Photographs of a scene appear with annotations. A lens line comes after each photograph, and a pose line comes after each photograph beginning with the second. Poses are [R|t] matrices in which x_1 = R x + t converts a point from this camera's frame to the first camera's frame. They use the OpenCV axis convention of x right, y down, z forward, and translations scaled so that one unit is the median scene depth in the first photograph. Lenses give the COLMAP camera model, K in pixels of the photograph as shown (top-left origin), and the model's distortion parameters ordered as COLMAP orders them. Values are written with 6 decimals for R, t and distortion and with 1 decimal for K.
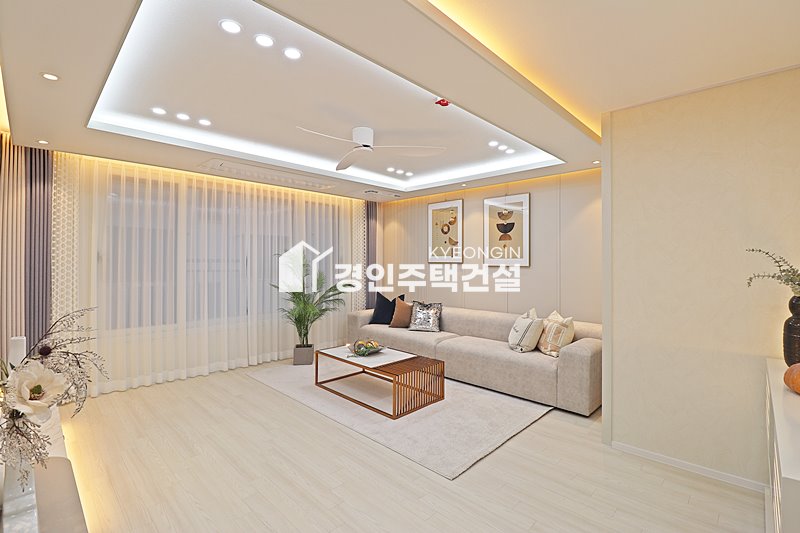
lens RADIAL K [[372.7, 0, 411.3], [0, 372.7, 259.7], [0, 0, 1]] dist [-0.002060, -0.006050]
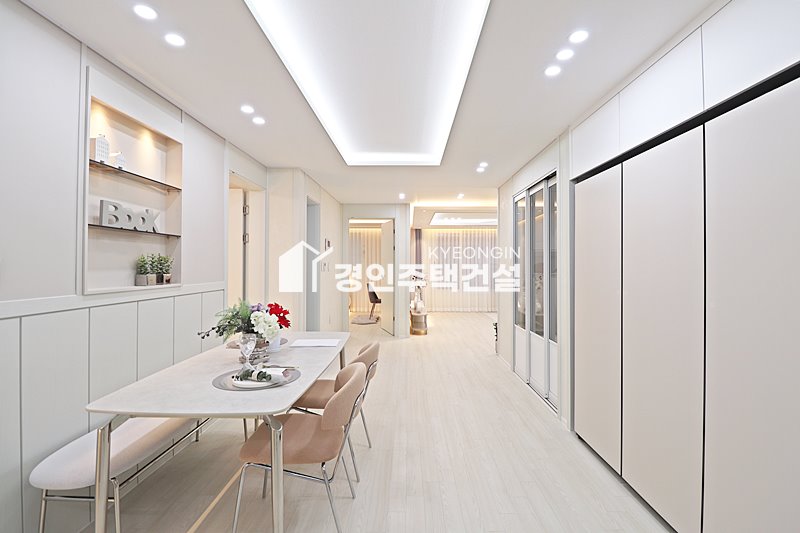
lens RADIAL K [[372.7, 0, 407.4], [0, 372.7, 260.6], [0, 0, 1]] dist [-0.002060, -0.006050]
pose [[0.690510, -0.014378, -0.723180, 0.810689], [0.010119, 0.999897, -0.010218, -0.000296], [0.723252, -0.000262, 0.690584, -0.837766]]
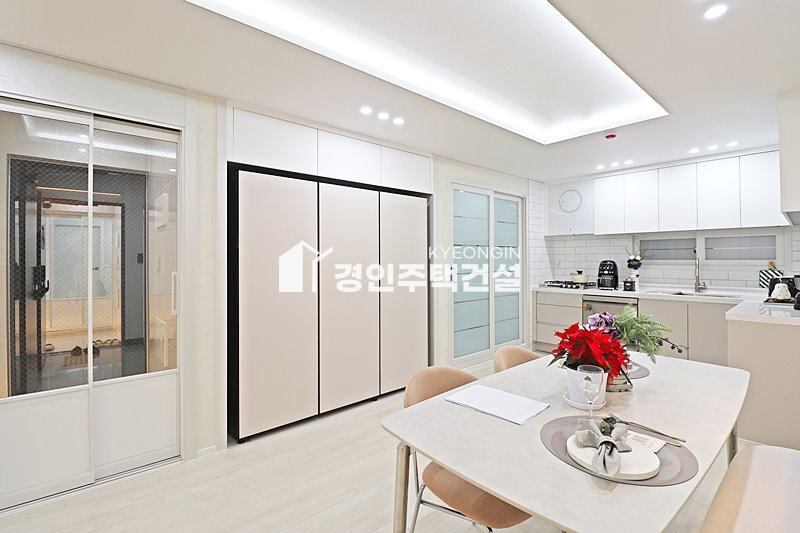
lens RADIAL K [[372.7, 0, 398.1], [0, 372.7, 264.1], [0, 0, 1]] dist [-0.002060, -0.006050]
pose [[0.100636, -0.011290, 0.994859, 0.035705], [-0.004238, 0.999922, 0.011777, 0.004941], [-0.994914, -0.005401, 0.100580, -0.516237]]
